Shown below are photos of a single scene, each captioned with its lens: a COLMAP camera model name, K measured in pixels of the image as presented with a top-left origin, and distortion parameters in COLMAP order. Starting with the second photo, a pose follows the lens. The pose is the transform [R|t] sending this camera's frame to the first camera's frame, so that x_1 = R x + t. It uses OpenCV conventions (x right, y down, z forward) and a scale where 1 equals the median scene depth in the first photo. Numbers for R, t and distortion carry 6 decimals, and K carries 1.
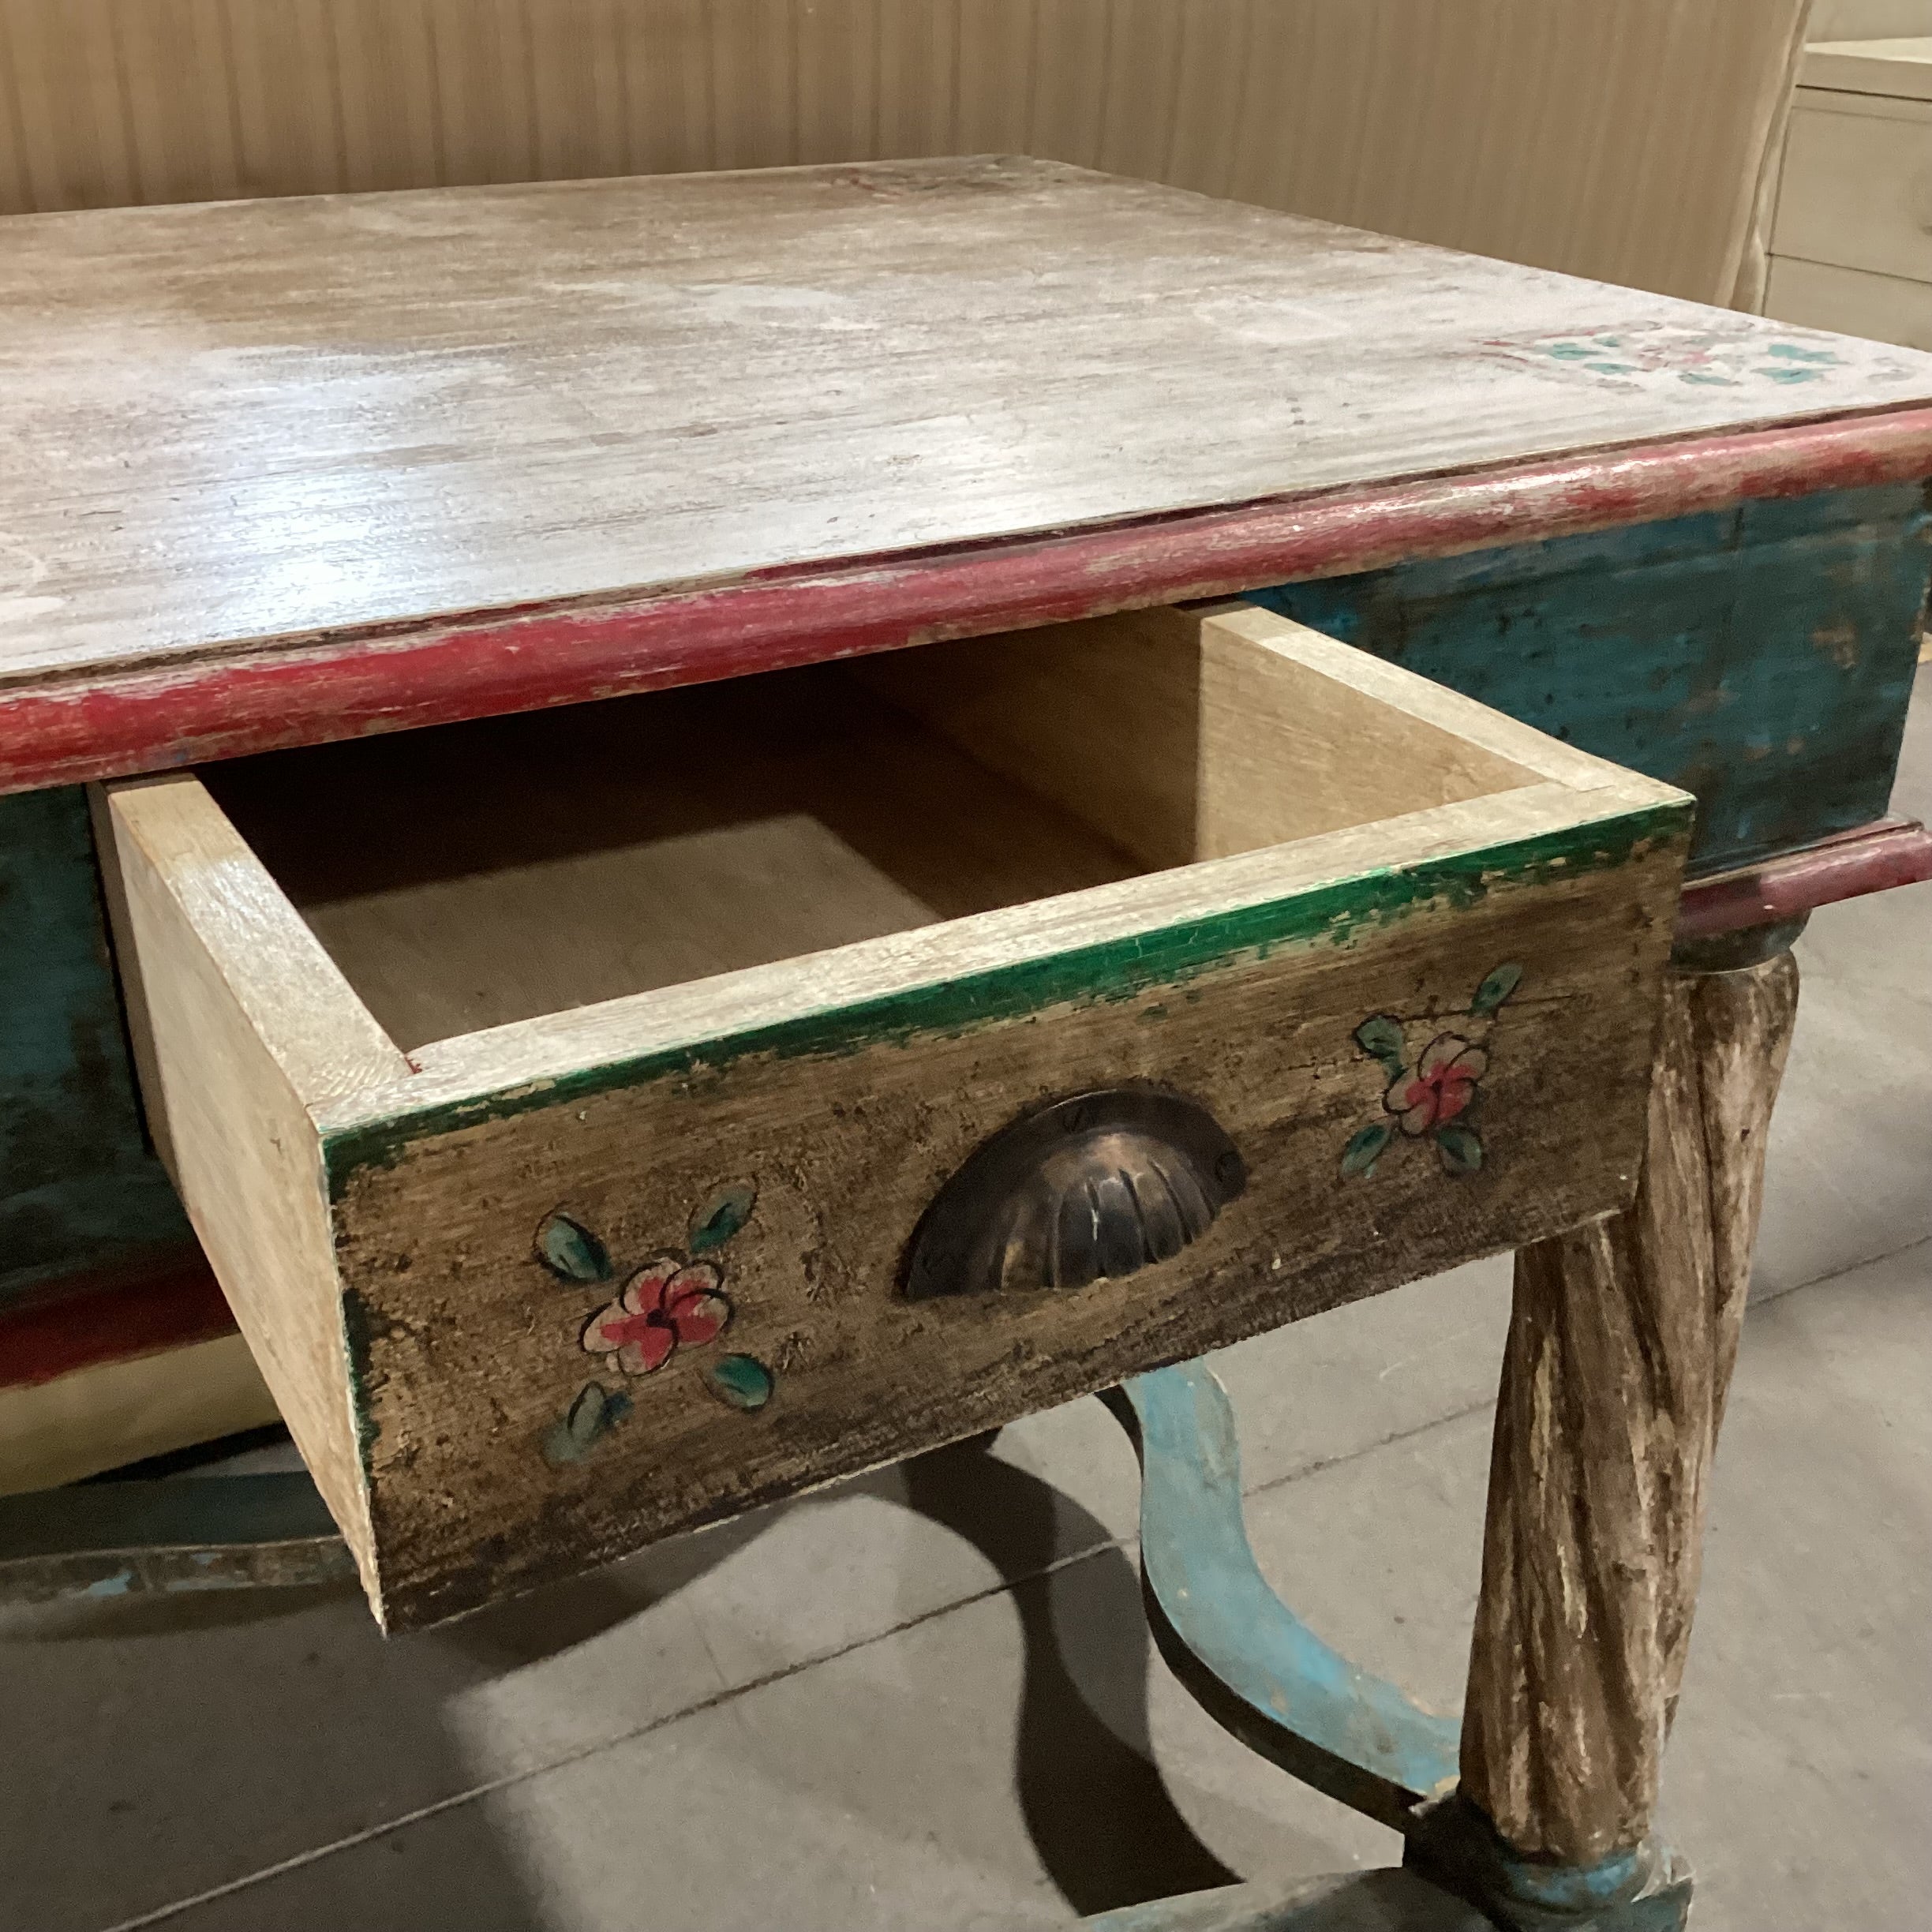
lens RADIAL K [[2344.1, 0, 971.6], [0, 2344.1, 962.9], [0, 0, 1]] dist [0.046180, 0.000000]
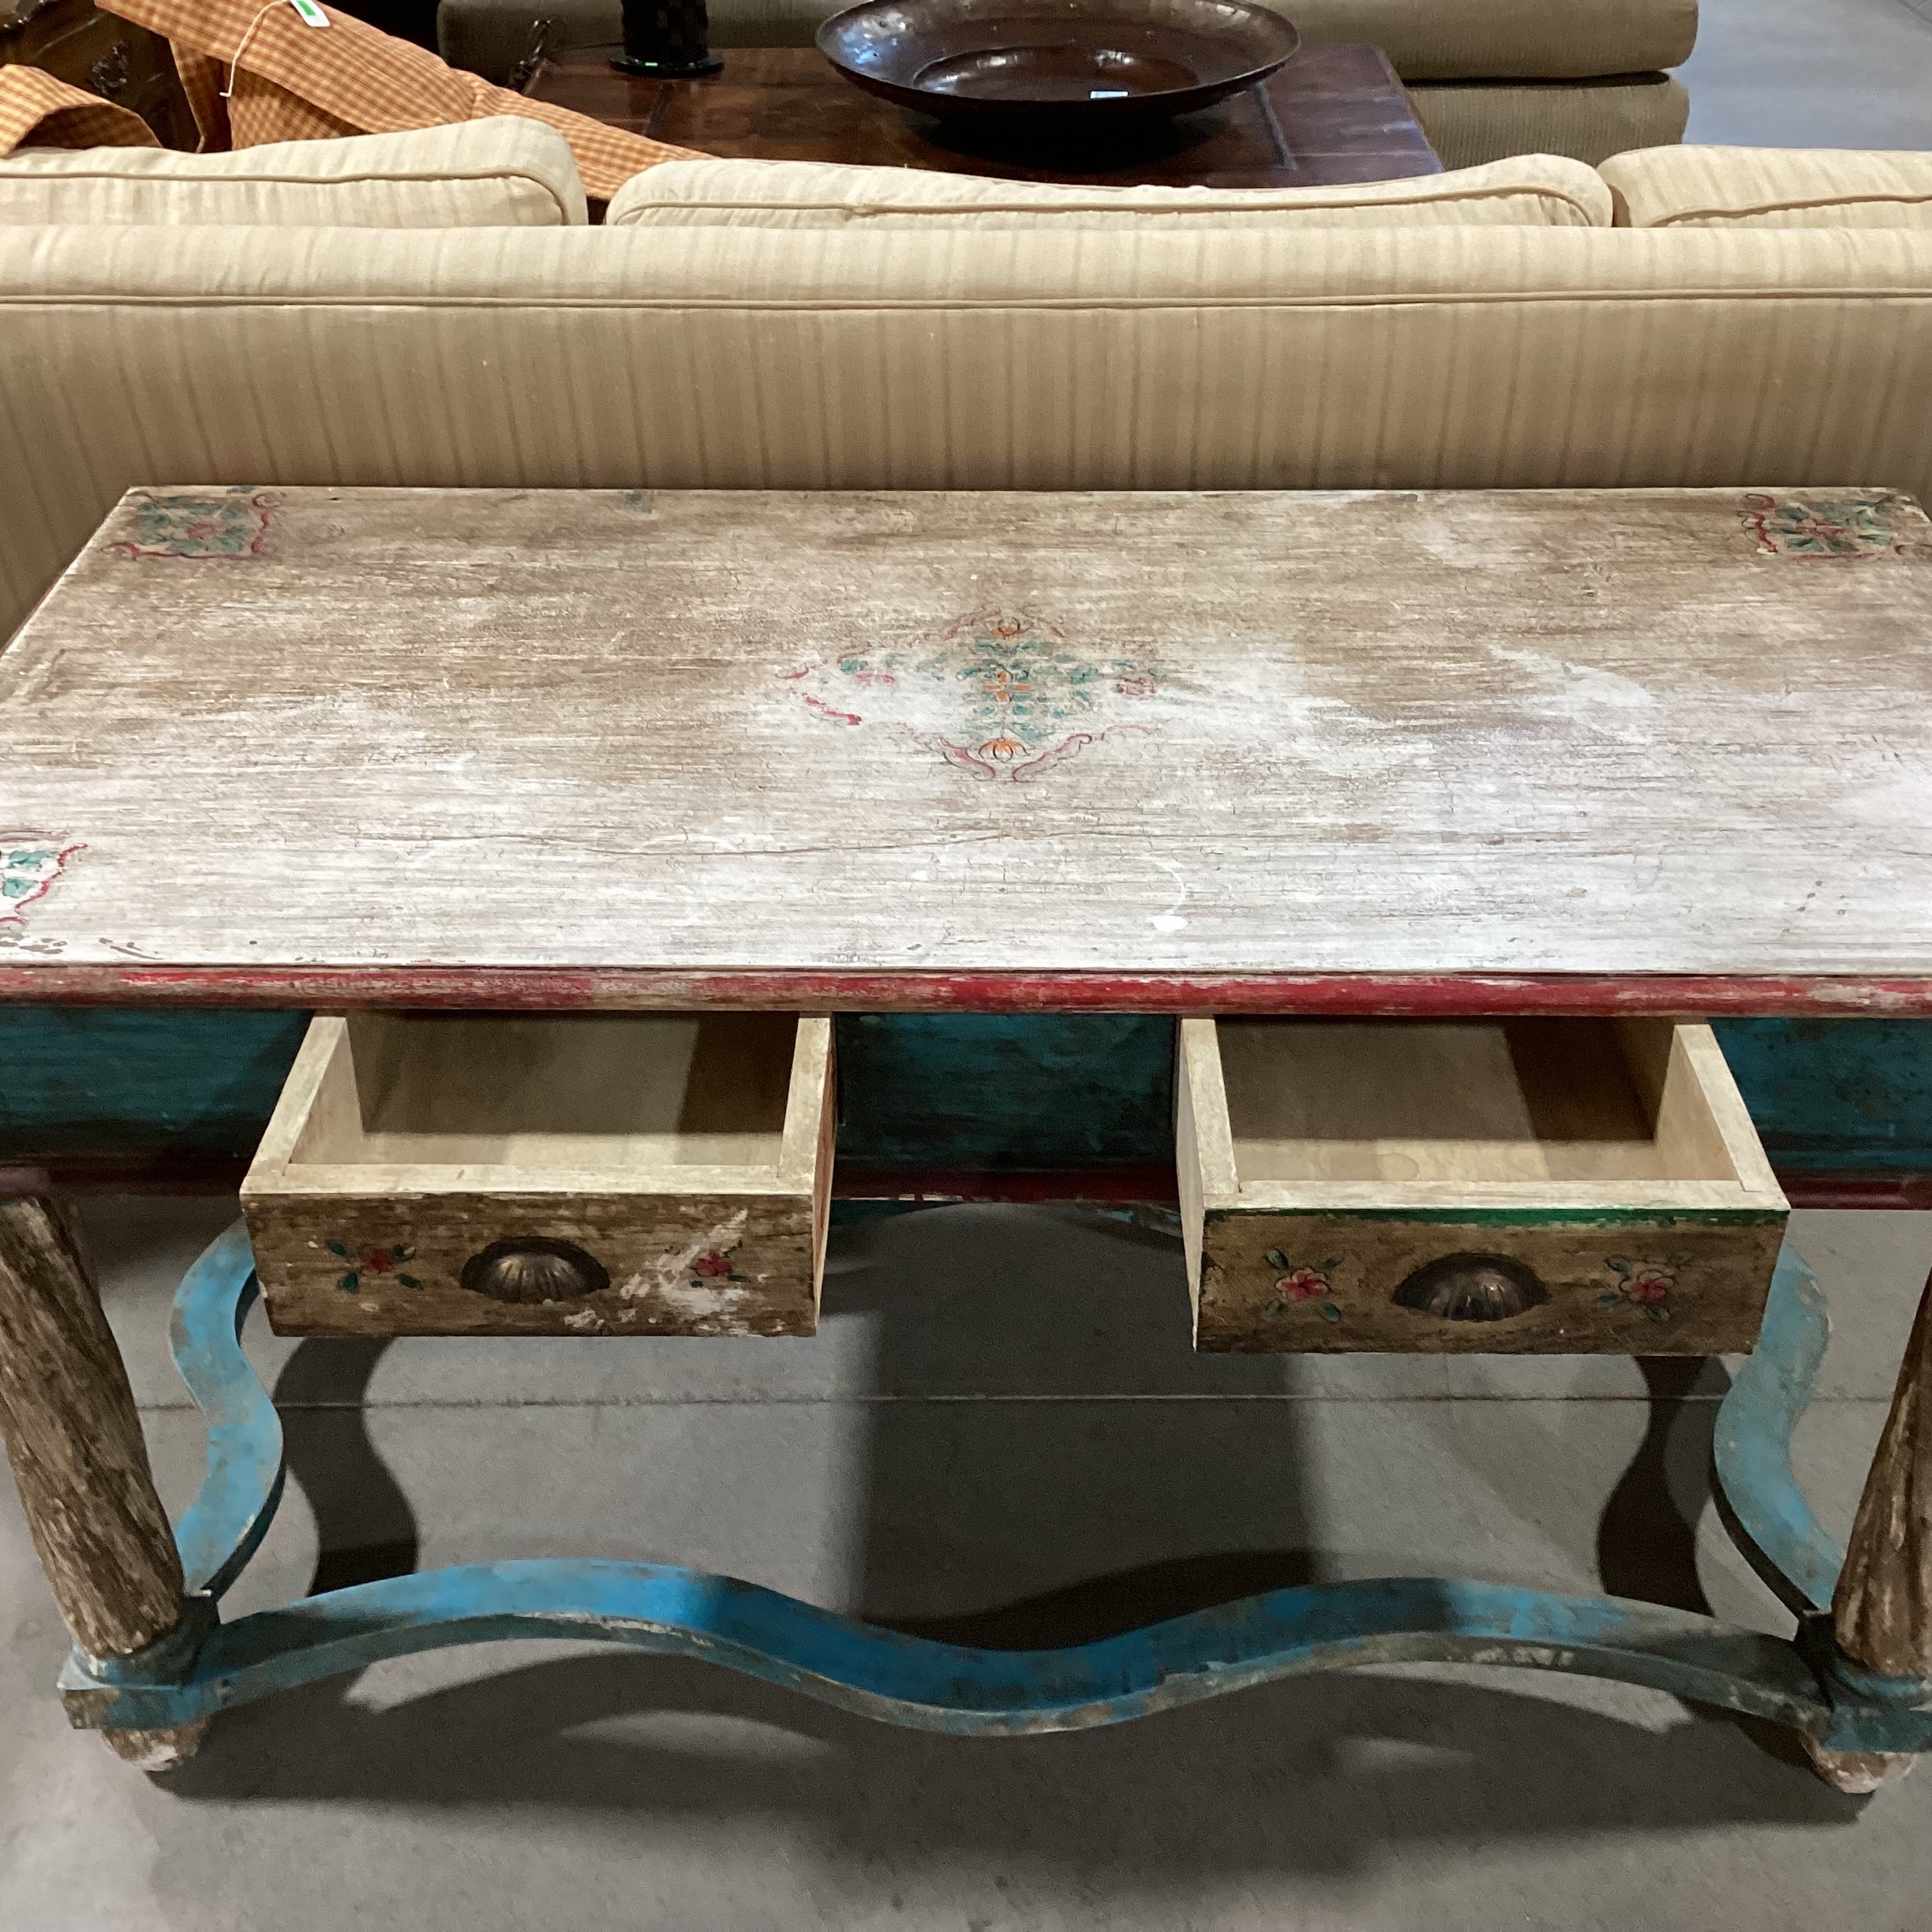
lens RADIAL K [[2344.1, 0, 951.1], [0, 2344.1, 956.2], [0, 0, 1]] dist [0.046180, 0.000000]
pose [[0.866597, 0.273718, -0.417238, 0.379456], [-0.204634, 0.957528, 0.203139, -0.476293], [0.455120, -0.090659, 0.885803, -1.118695]]
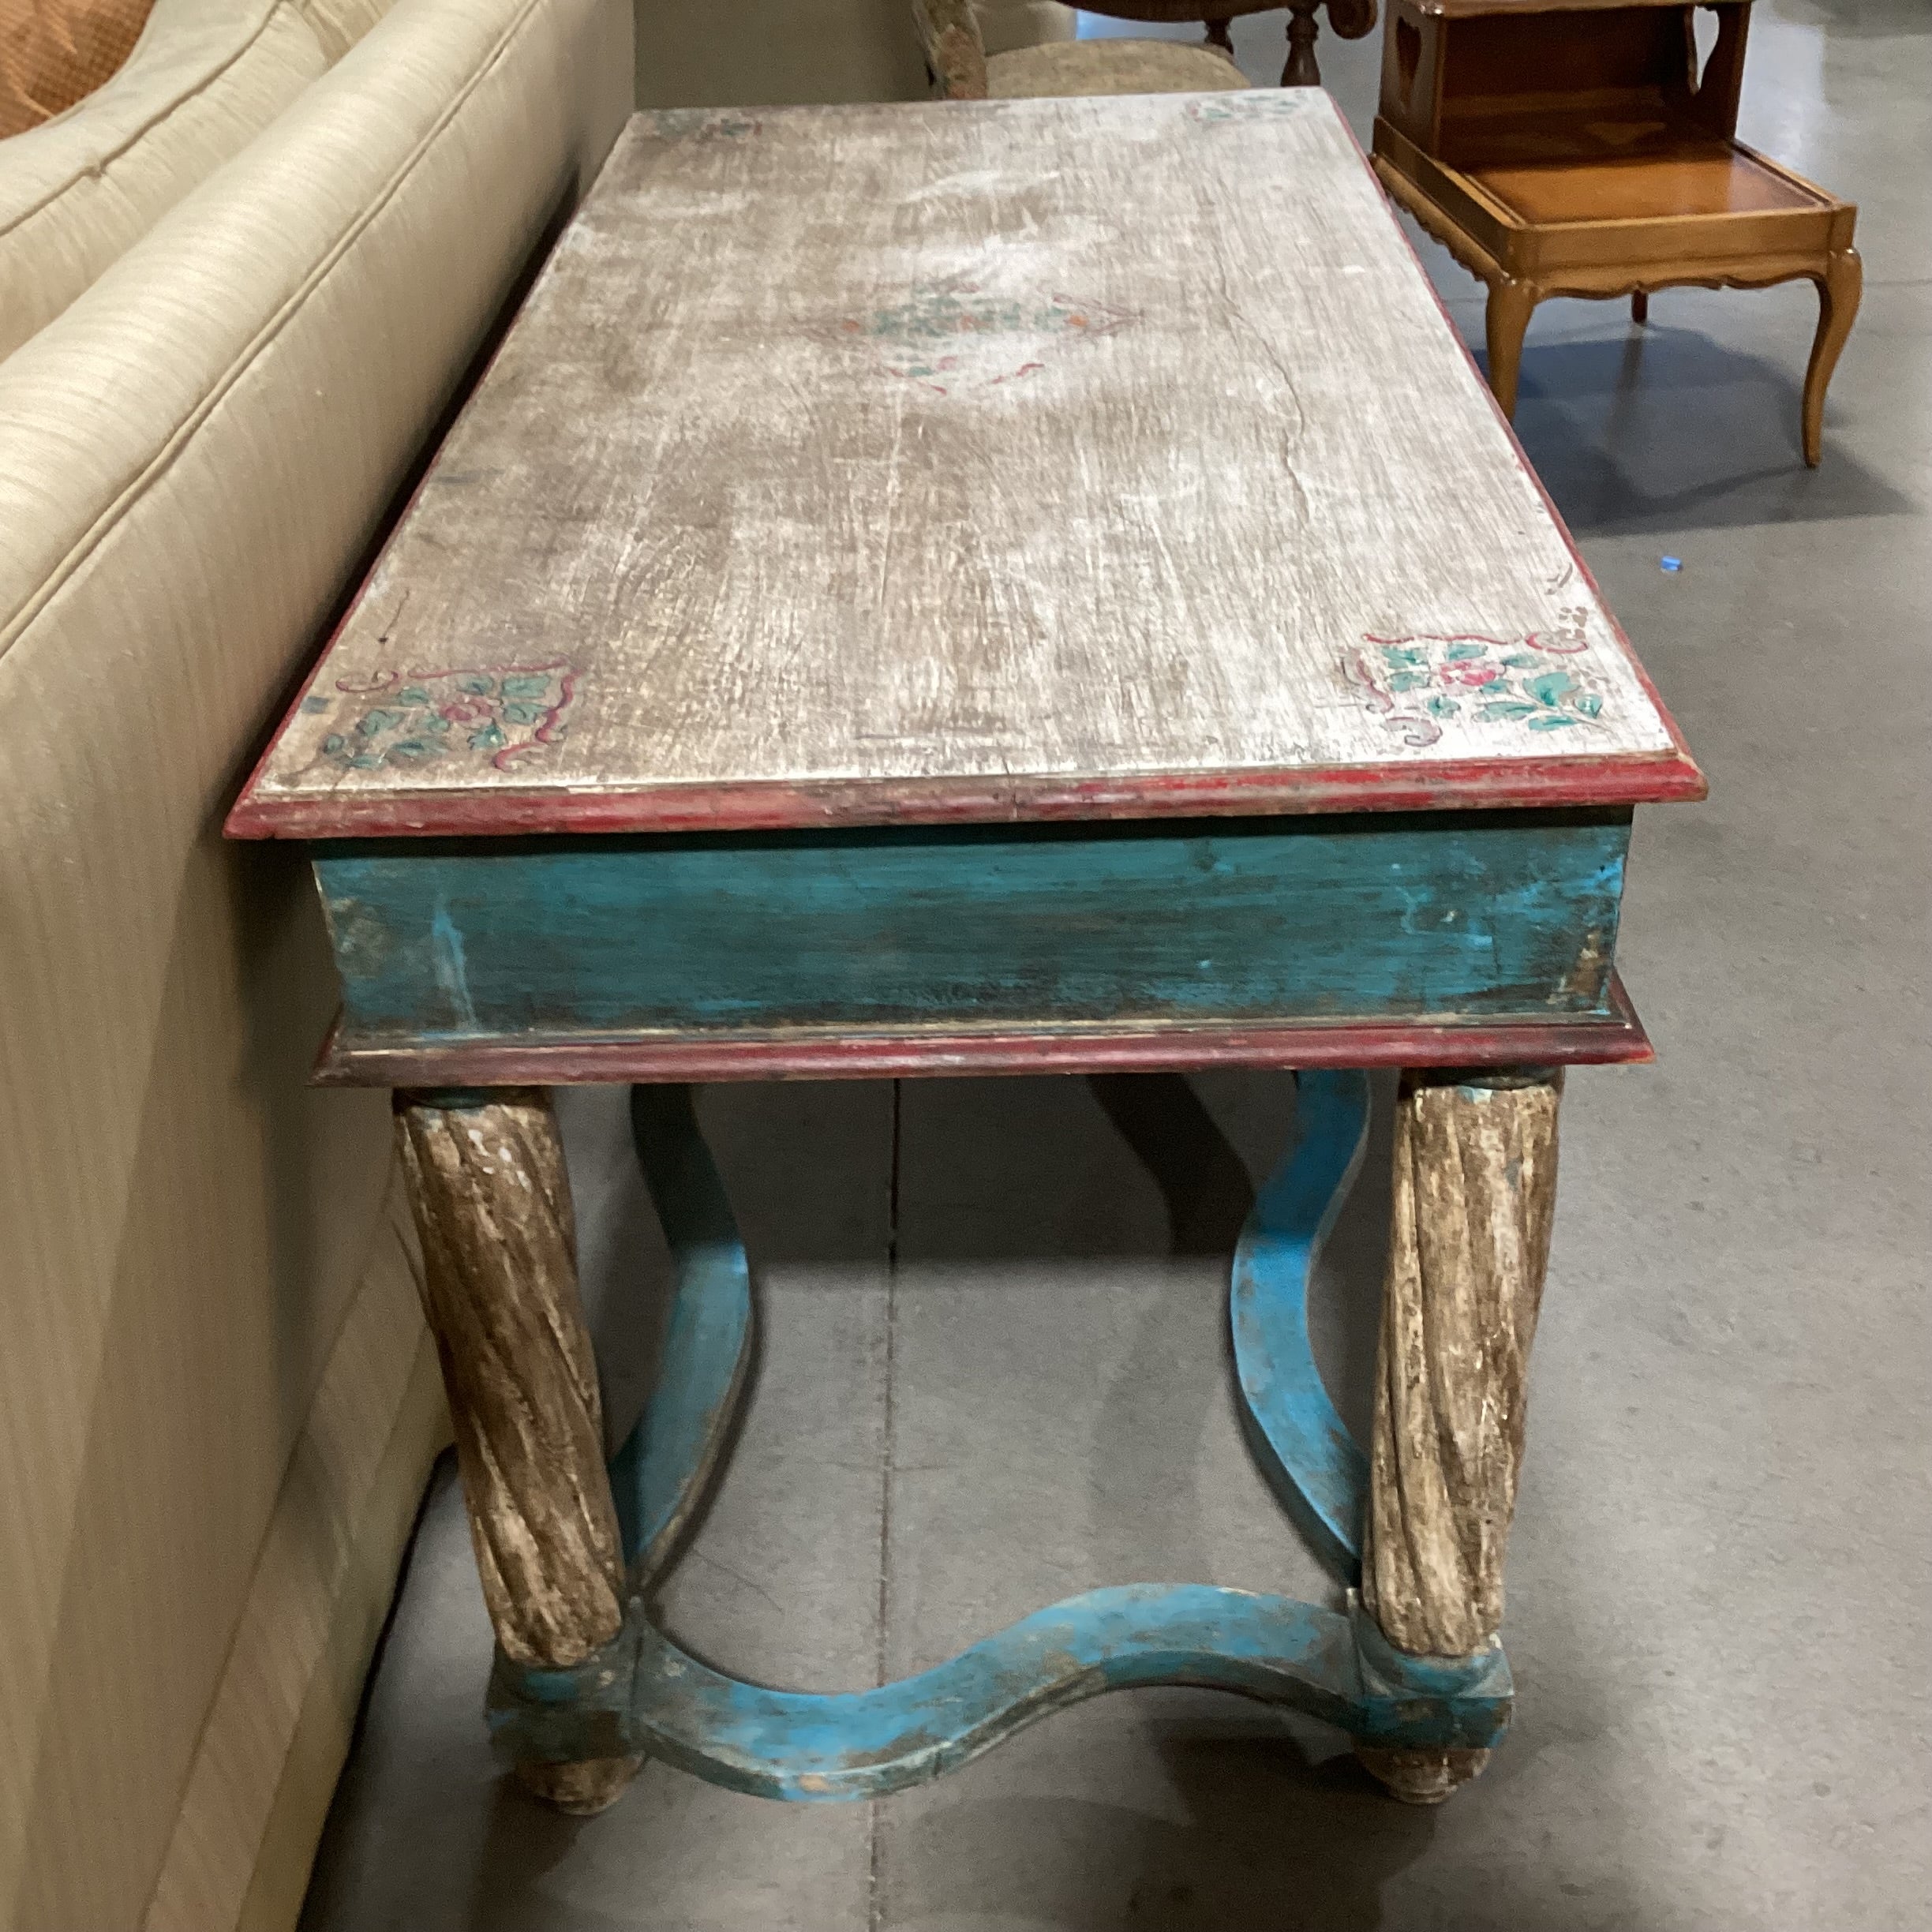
lens RADIAL K [[2344.1, 0, 970.7], [0, 2344.1, 967.0], [0, 0, 1]] dist [0.046180, 0.000000]
pose [[0.485150, -0.482995, 0.728934, -2.899223], [0.410075, 0.861929, 0.298188, -0.419932], [-0.772313, 0.154252, 0.616230, -0.393033]]
